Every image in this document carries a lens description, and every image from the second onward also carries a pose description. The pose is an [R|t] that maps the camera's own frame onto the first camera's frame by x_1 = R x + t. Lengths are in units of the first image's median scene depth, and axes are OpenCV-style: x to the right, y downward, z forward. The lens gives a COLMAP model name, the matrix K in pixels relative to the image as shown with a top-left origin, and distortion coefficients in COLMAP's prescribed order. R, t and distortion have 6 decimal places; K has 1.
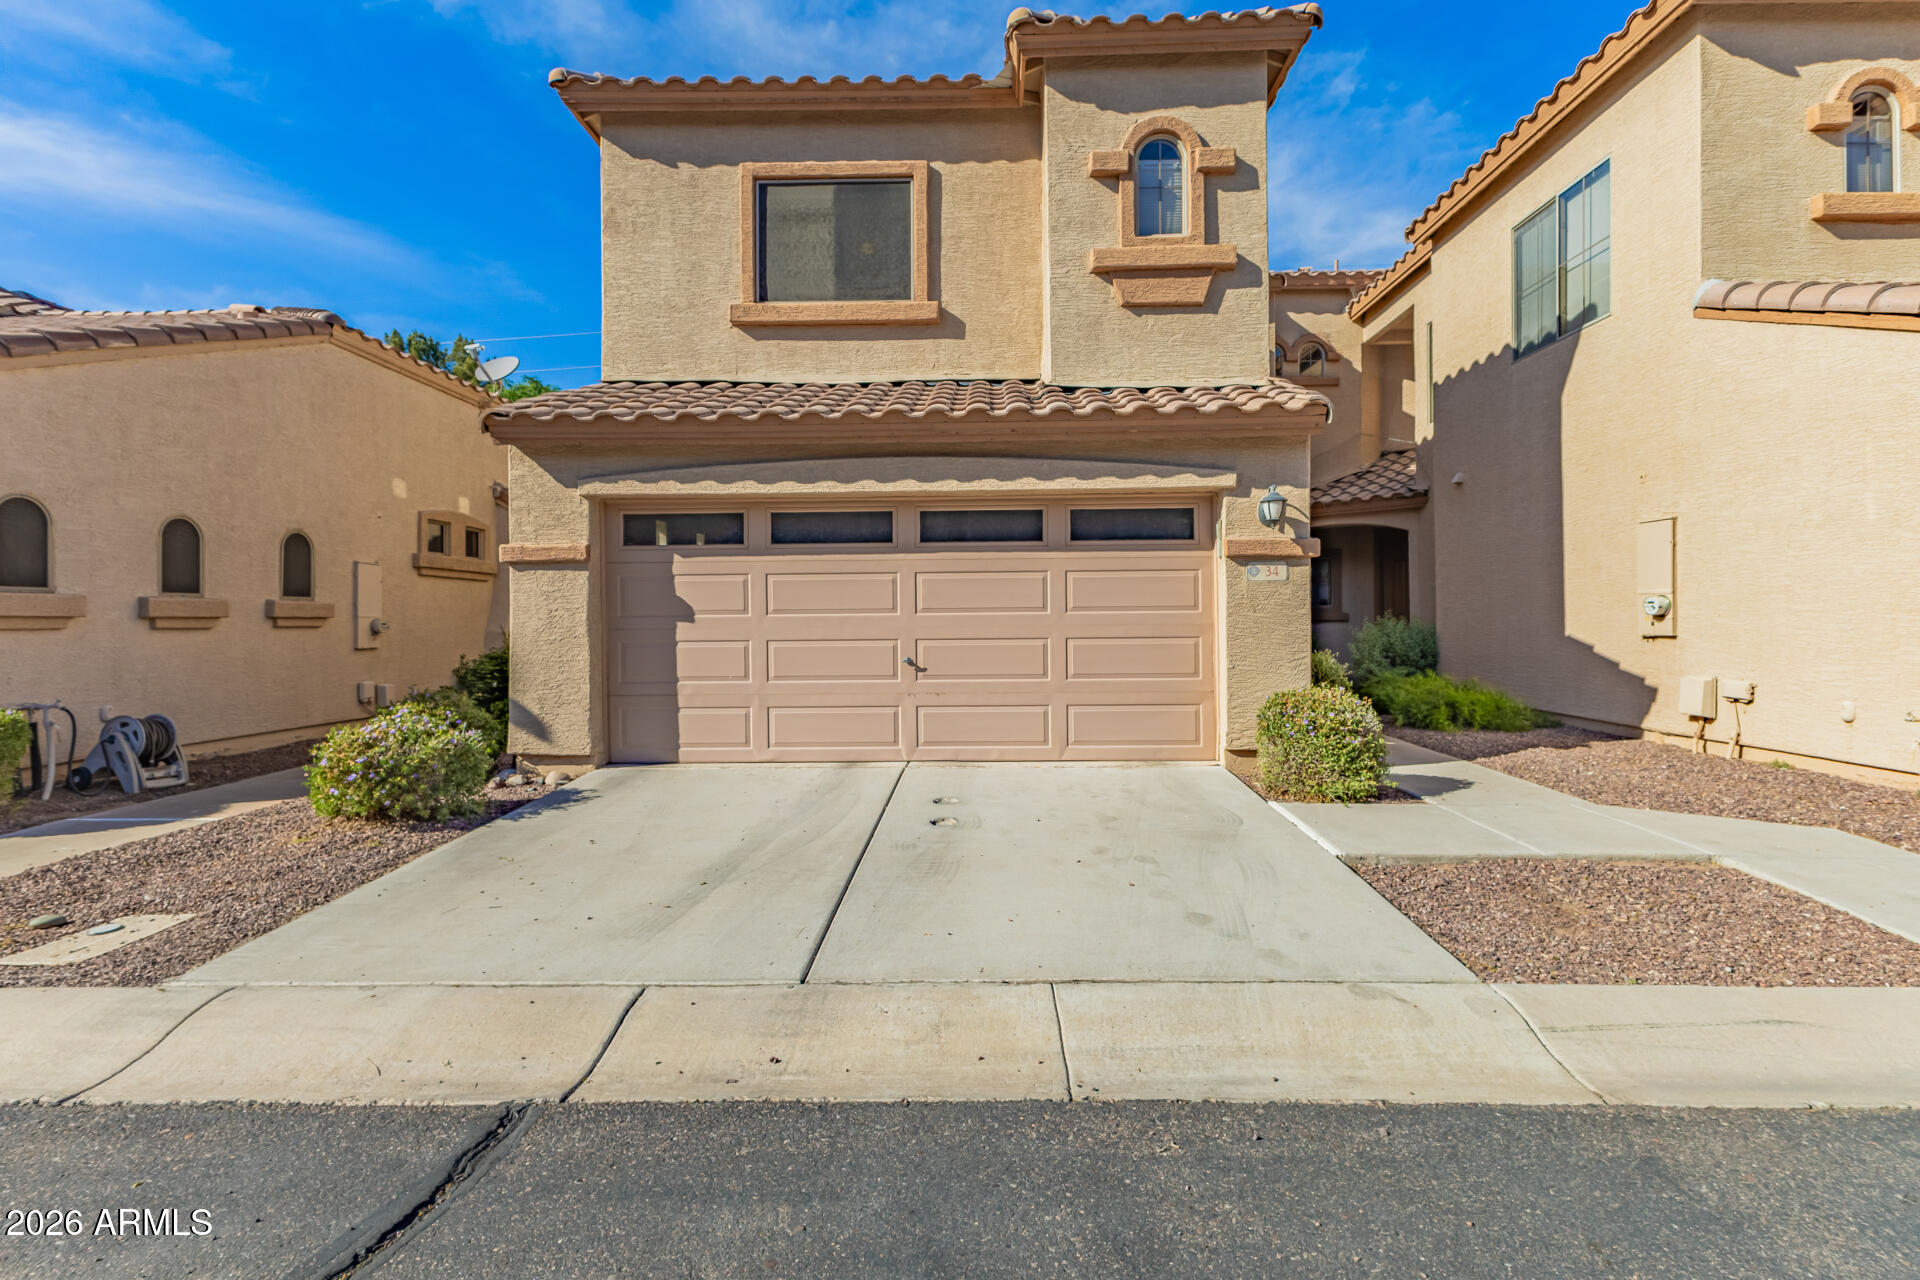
lens RADIAL K [[852.8, 0, 965.7], [0, 852.8, 617.5], [0, 0, 1]] dist [0.012457, -0.004739]
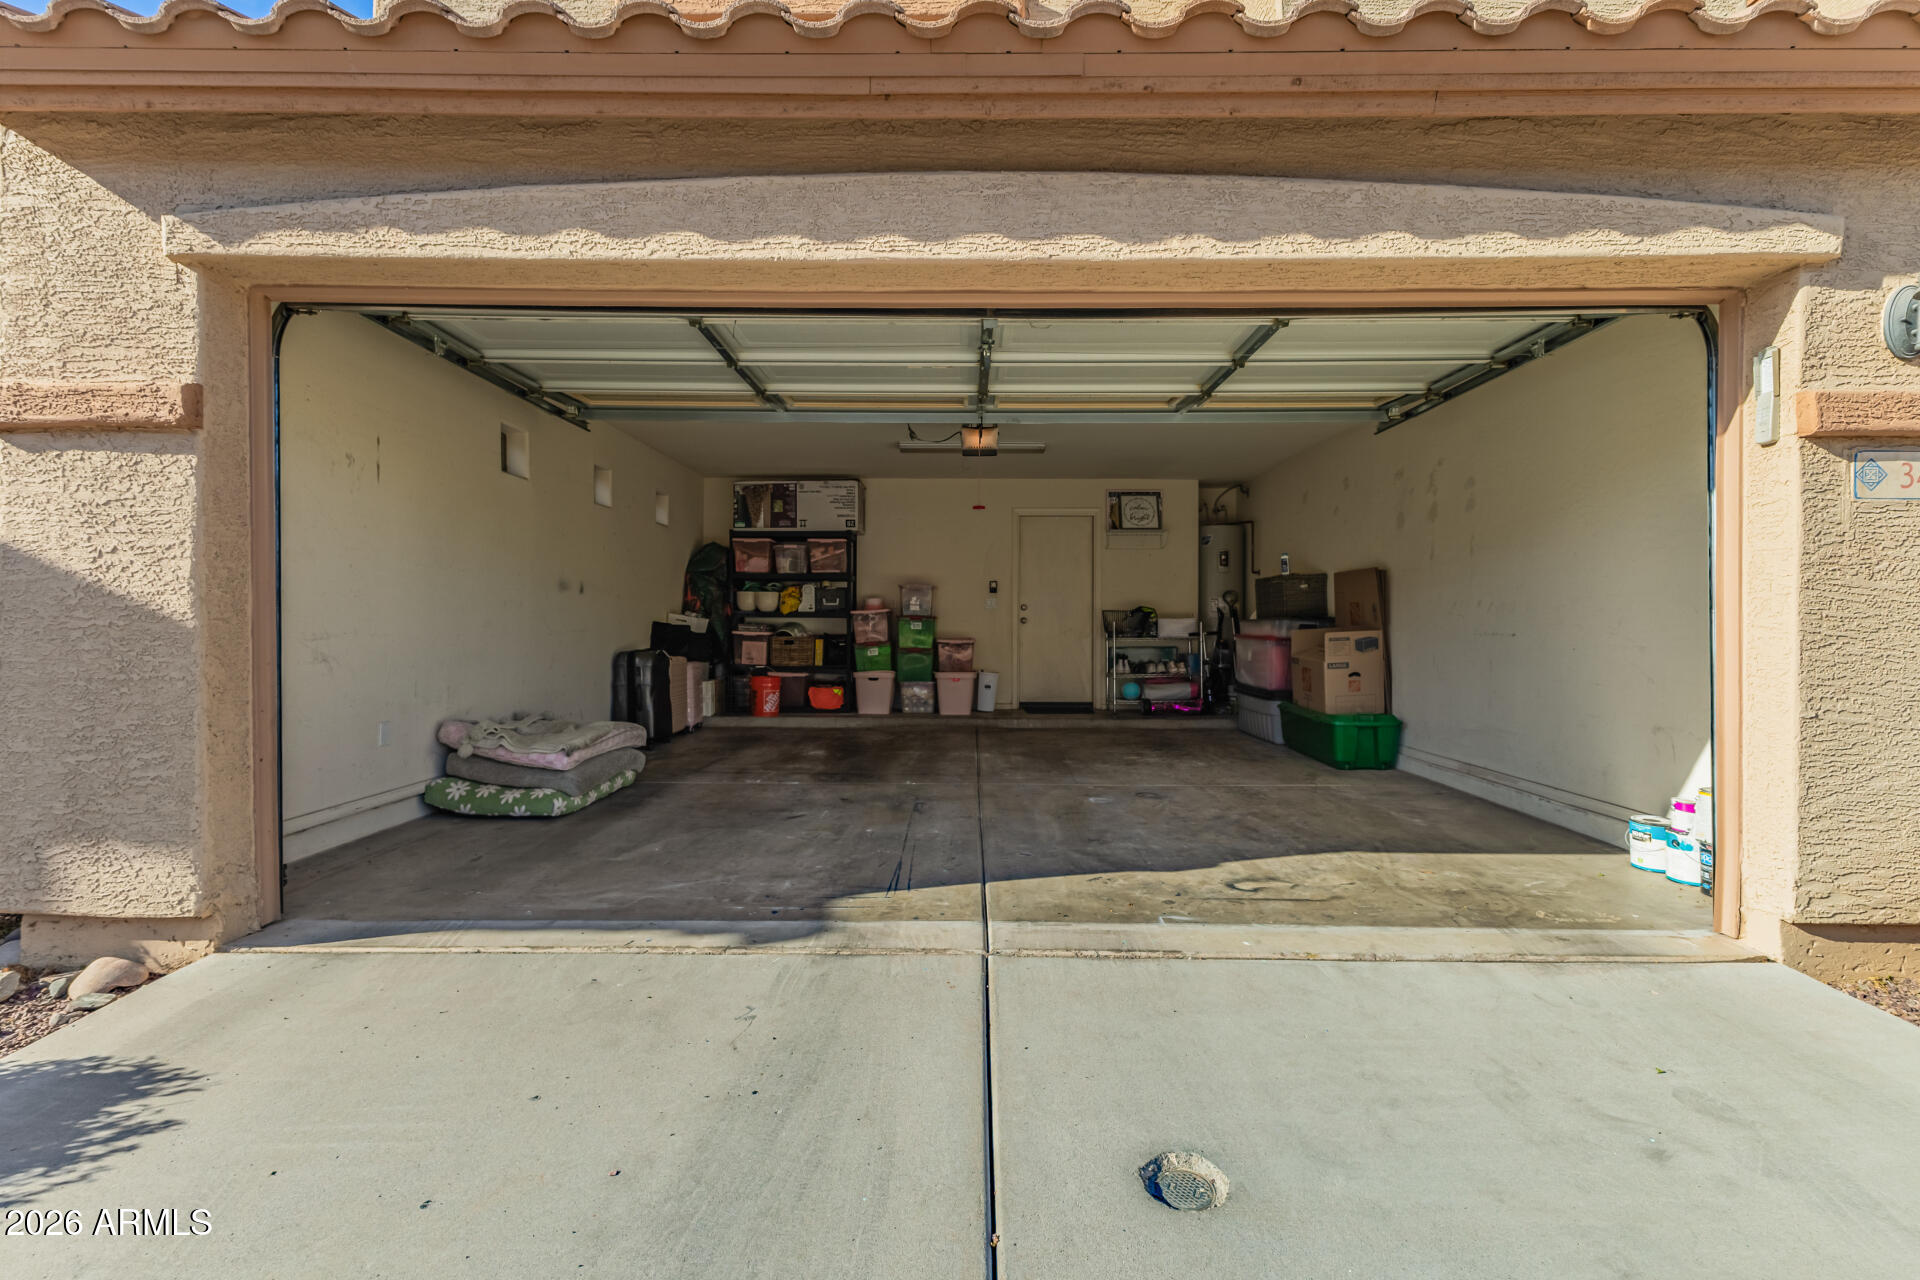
lens RADIAL K [[833.5, 0, 965.1], [0, 833.5, 630.7], [0, 0, 1]] dist [0.011112, 0.000187]
pose [[0.999900, 0.012427, 0.006682, -0.080276], [-0.012459, 0.999911, 0.004730, 0.020396], [-0.006623, -0.004813, 0.999966, 0.568714]]
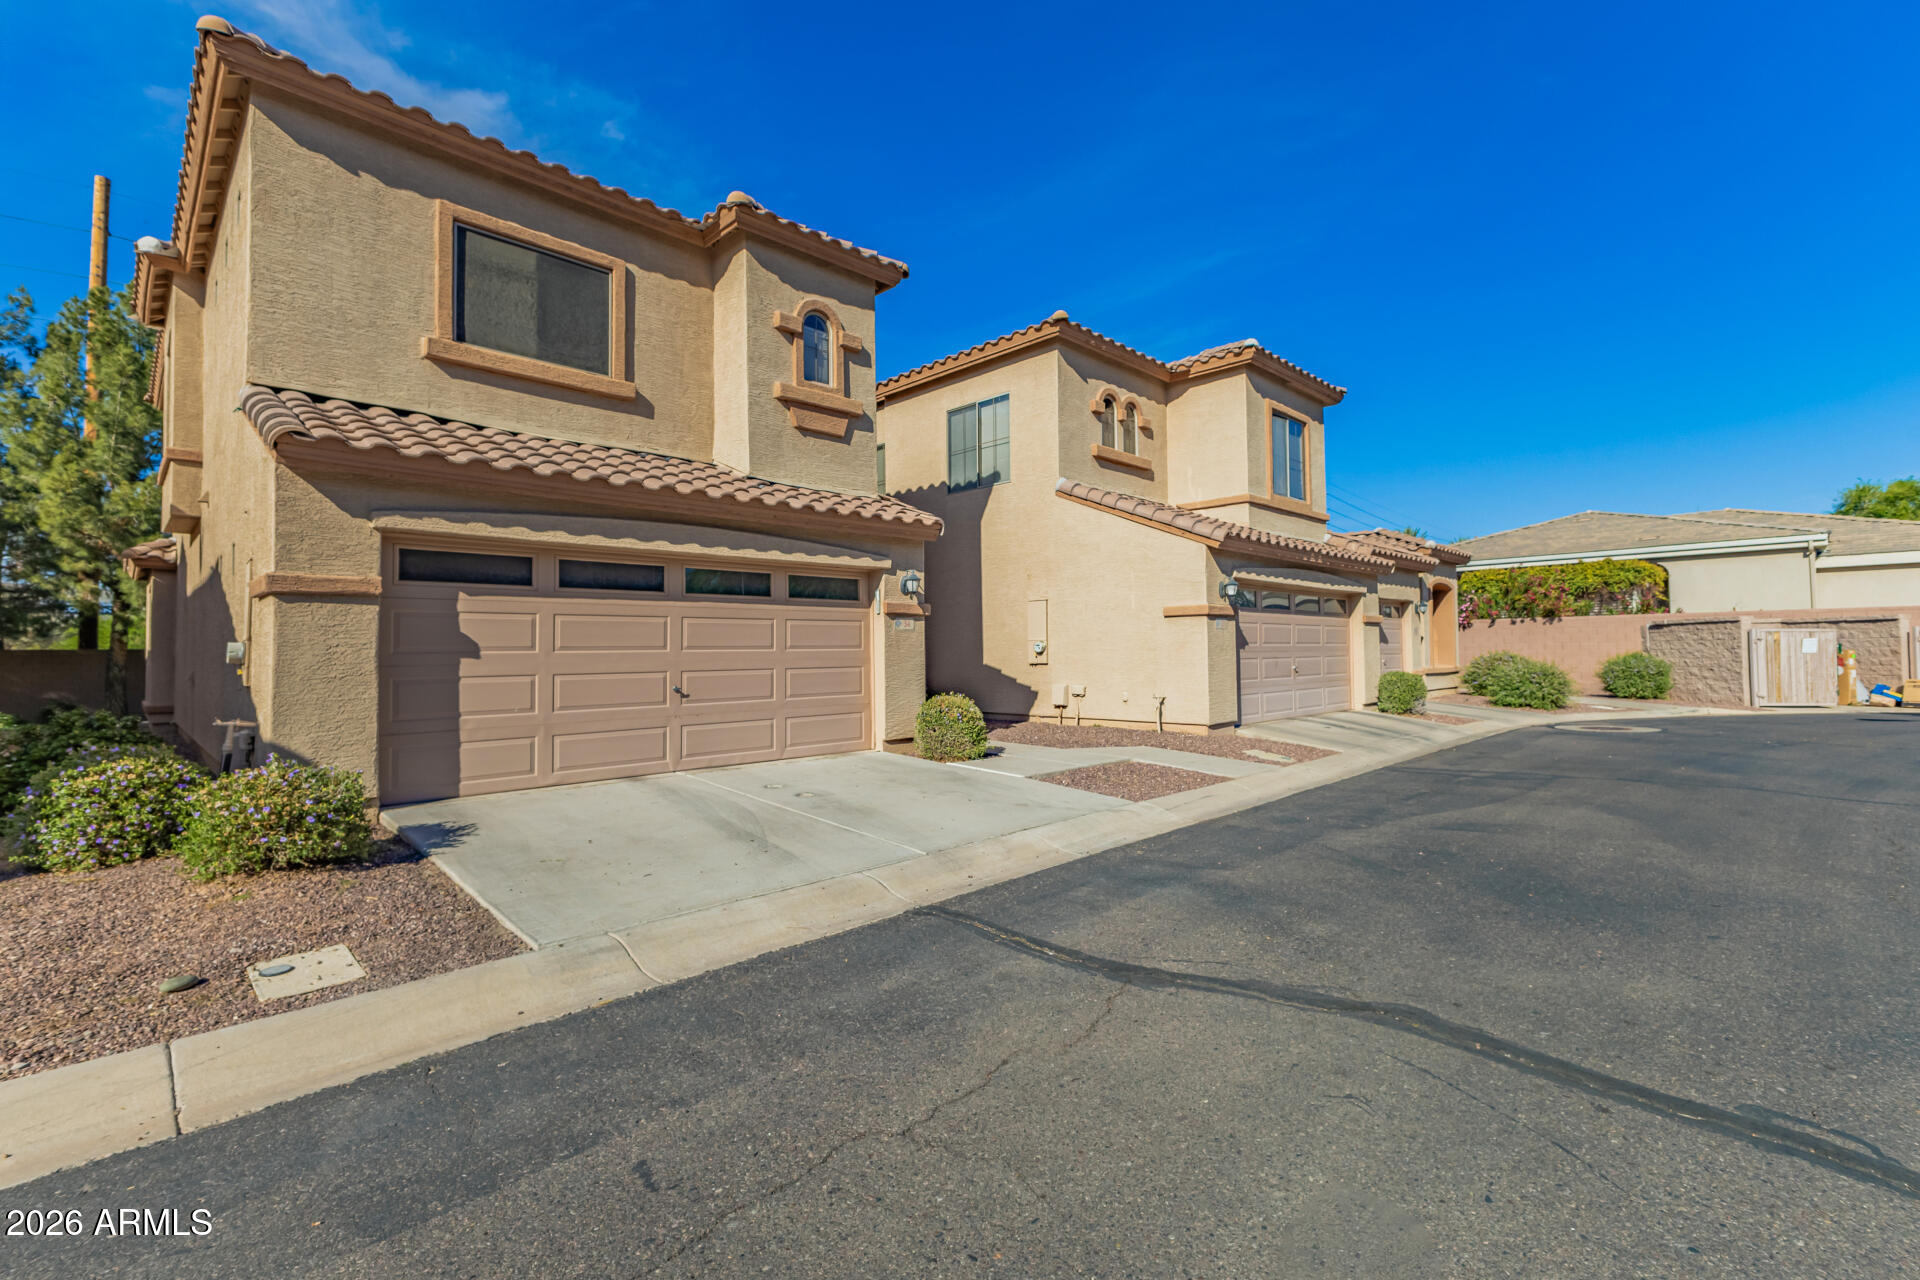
lens RADIAL K [[833.5, 0, 965.1], [0, 833.5, 630.7], [0, 0, 1]] dist [0.011112, 0.000187]
pose [[0.691851, 0.018711, 0.721798, -0.626206], [0.004470, 0.999534, -0.030195, 0.005170], [-0.722026, 0.024117, 0.691445, -0.125869]]
